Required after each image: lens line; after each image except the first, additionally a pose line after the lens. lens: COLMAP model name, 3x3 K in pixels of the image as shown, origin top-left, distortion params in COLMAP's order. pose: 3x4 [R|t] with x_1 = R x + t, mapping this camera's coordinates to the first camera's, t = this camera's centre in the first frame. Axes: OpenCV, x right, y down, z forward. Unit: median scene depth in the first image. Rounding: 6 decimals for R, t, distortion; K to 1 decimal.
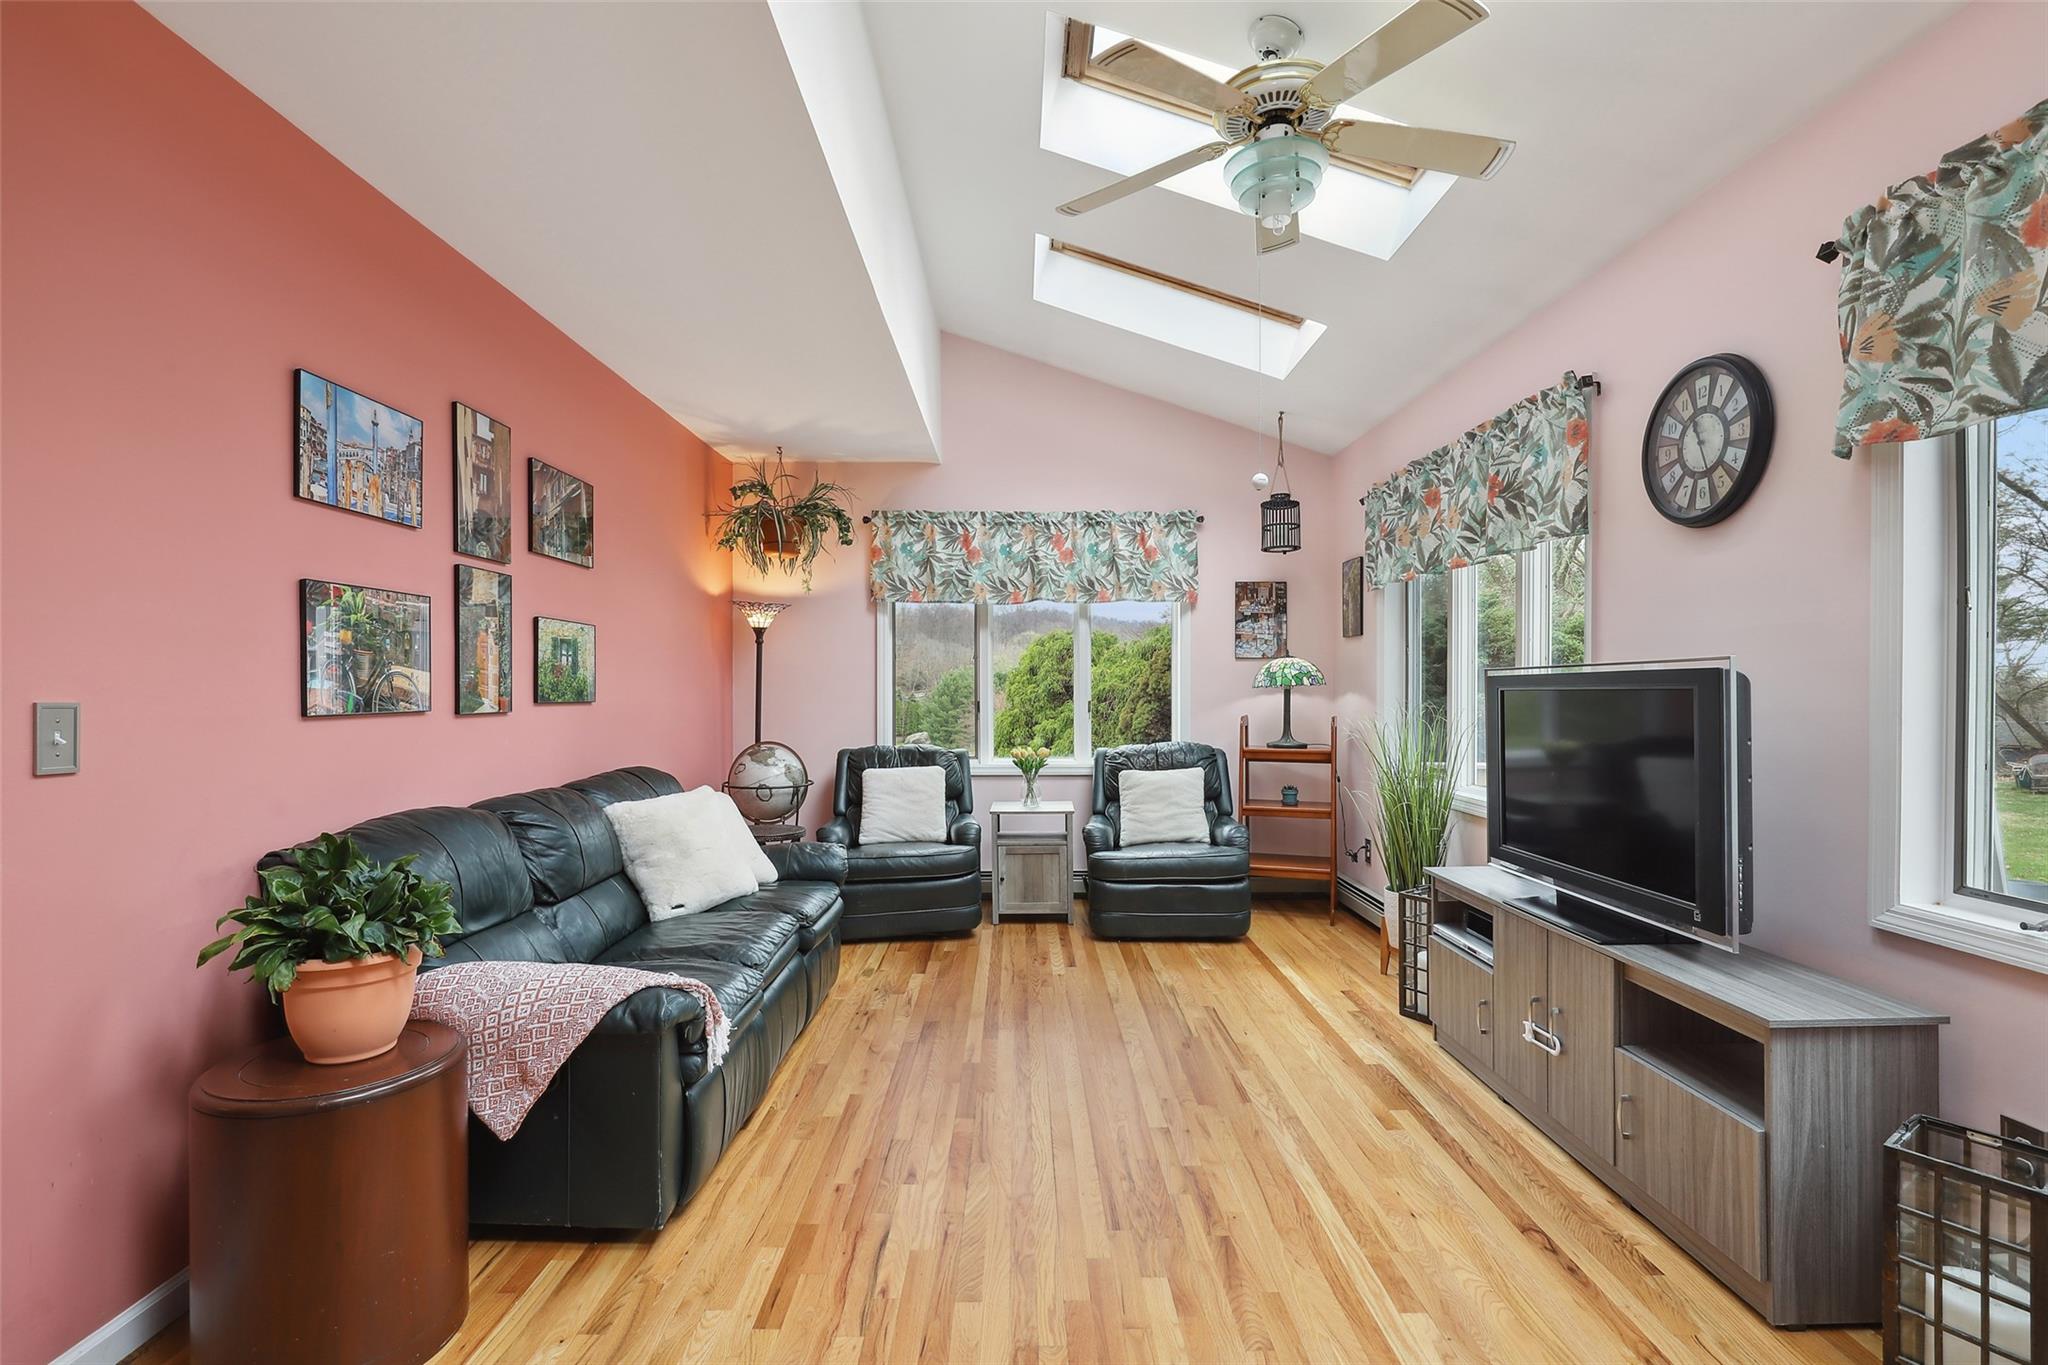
lens RADIAL K [[956.4, 0, 1020.8], [0, 956.4, 685.9], [0, 0, 1]] dist [-0.020797, 0.005629]
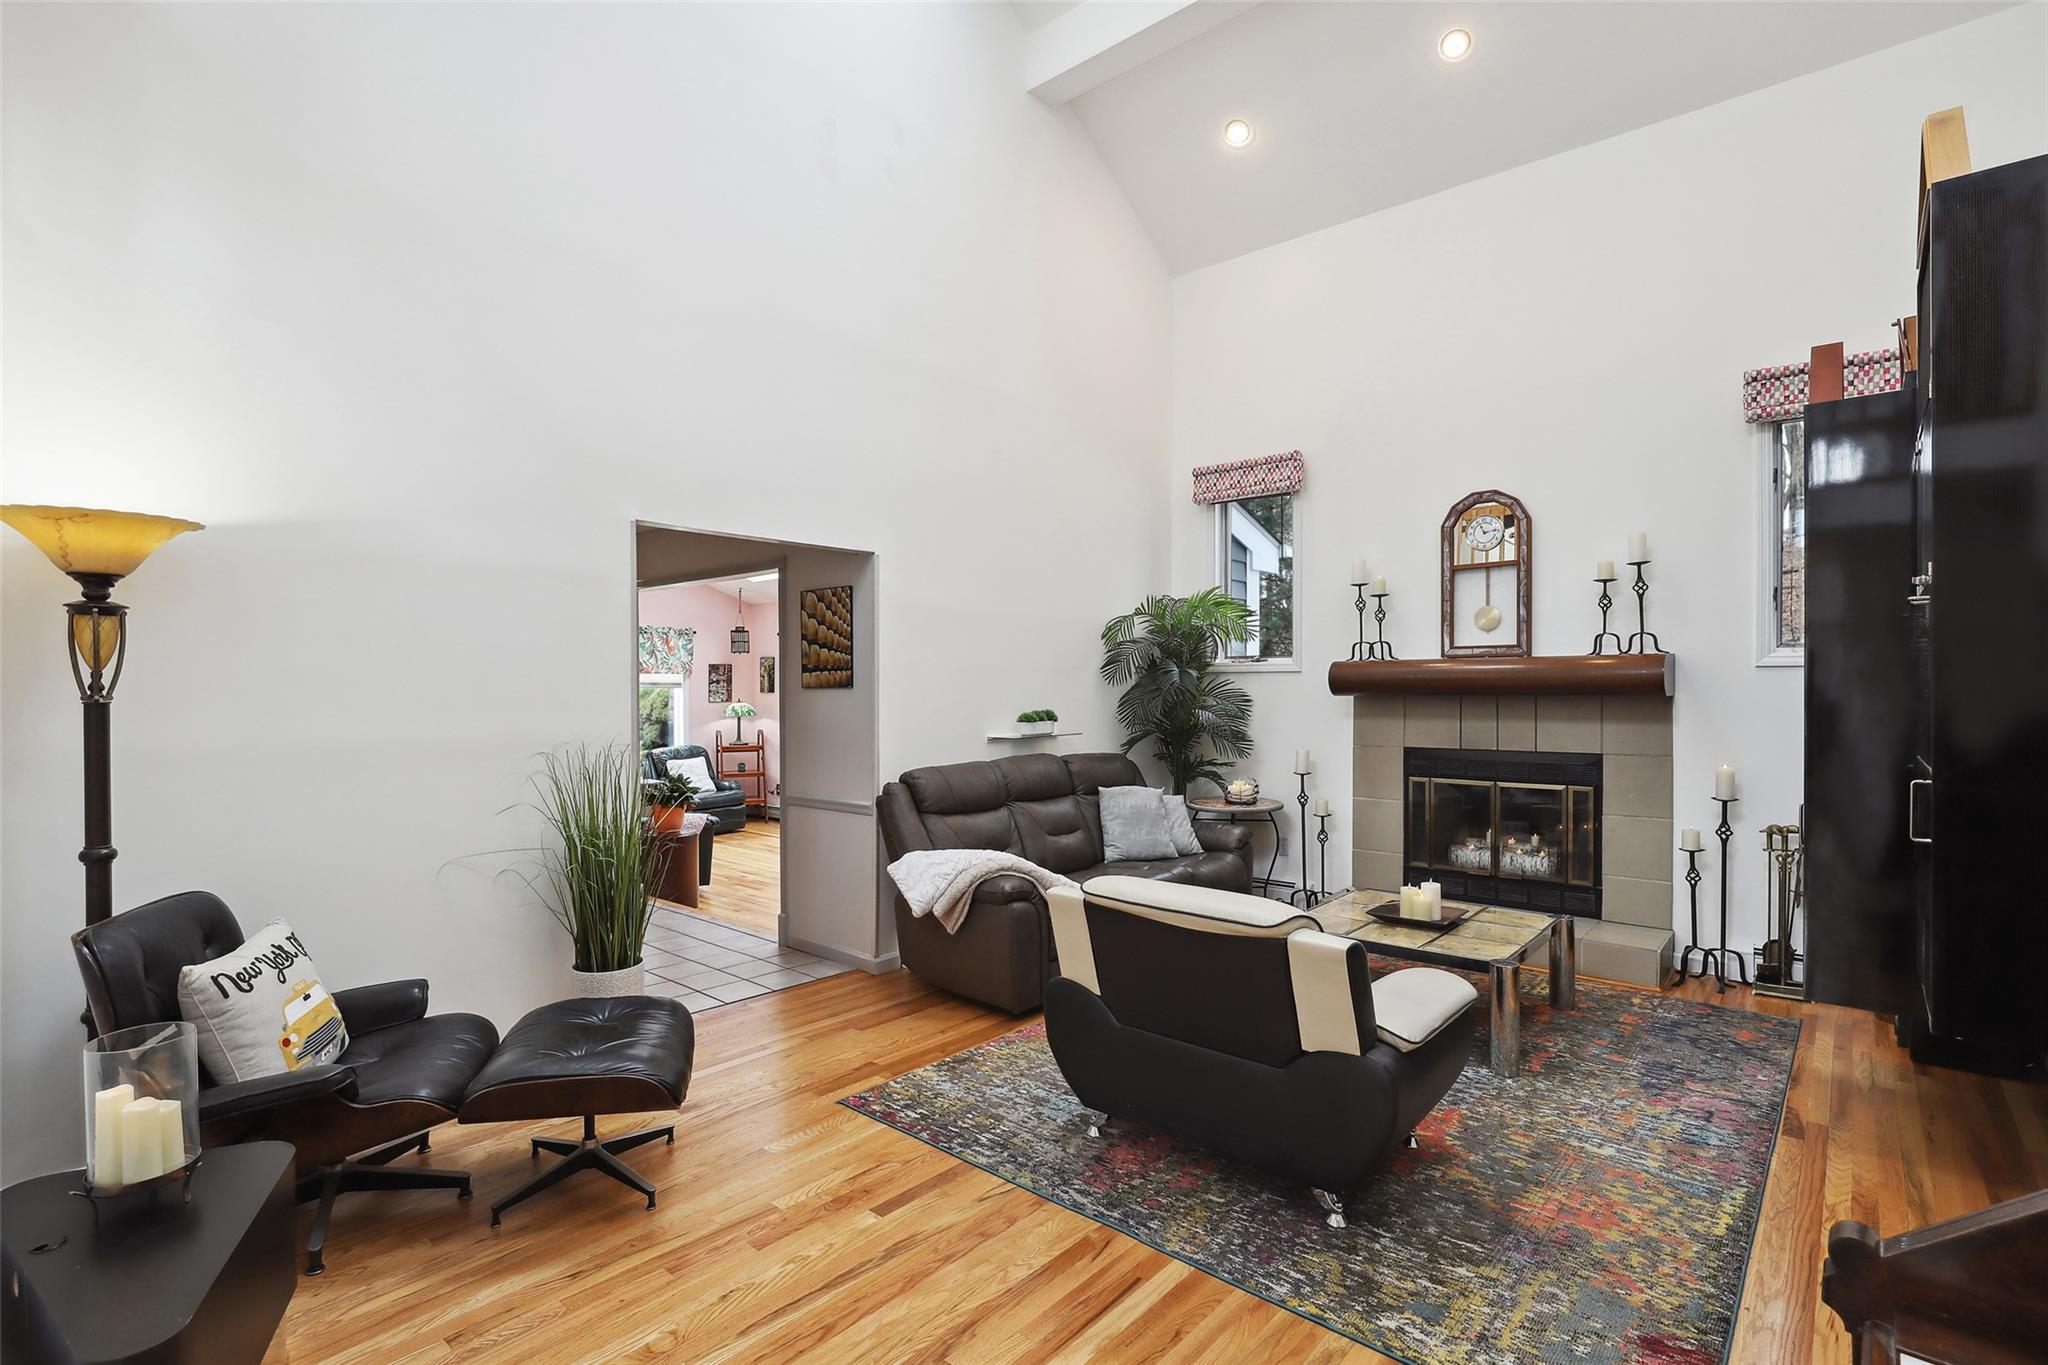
lens RADIAL K [[956.4, 0, 1016.0], [0, 956.4, 684.9], [0, 0, 1]] dist [-0.020797, 0.005629]
pose [[0.663642, 0.005228, 0.748032, -1.118462], [-0.000292, 0.999977, -0.006731, -0.068334], [-0.748050, 0.004249, 0.663629, -1.074581]]
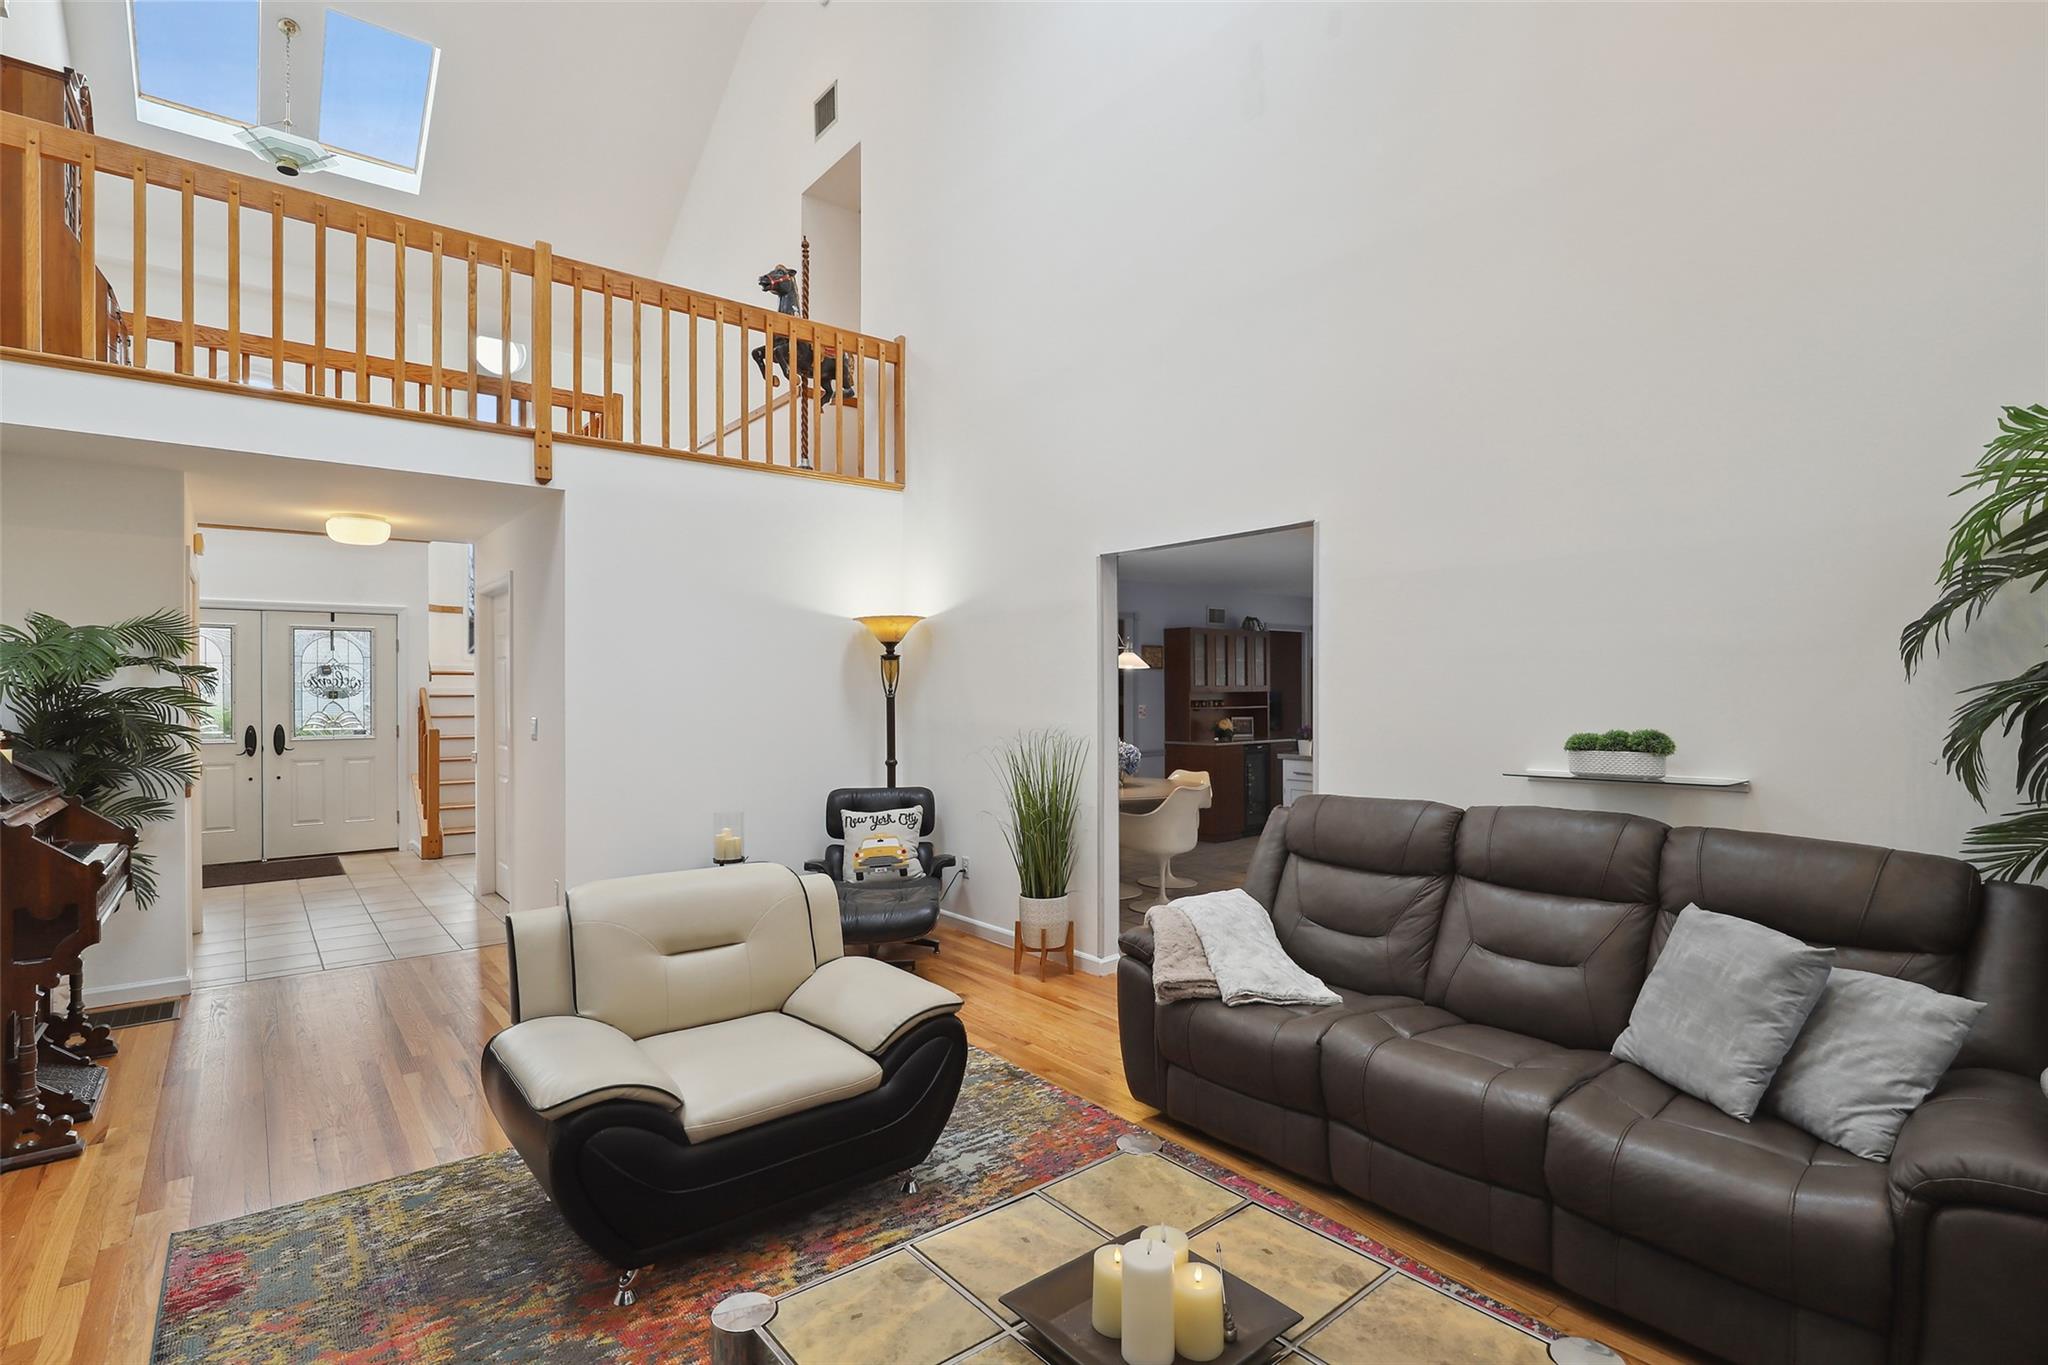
lens RADIAL K [[956.4, 0, 1029.0], [0, 956.4, 706.2], [0, 0, 1]] dist [-0.020797, 0.005629]
pose [[0.640264, 0.012302, -0.768056, 0.061851], [-0.000125, 0.999873, 0.015911, -0.070573], [0.768155, -0.010091, 0.640185, -0.992492]]
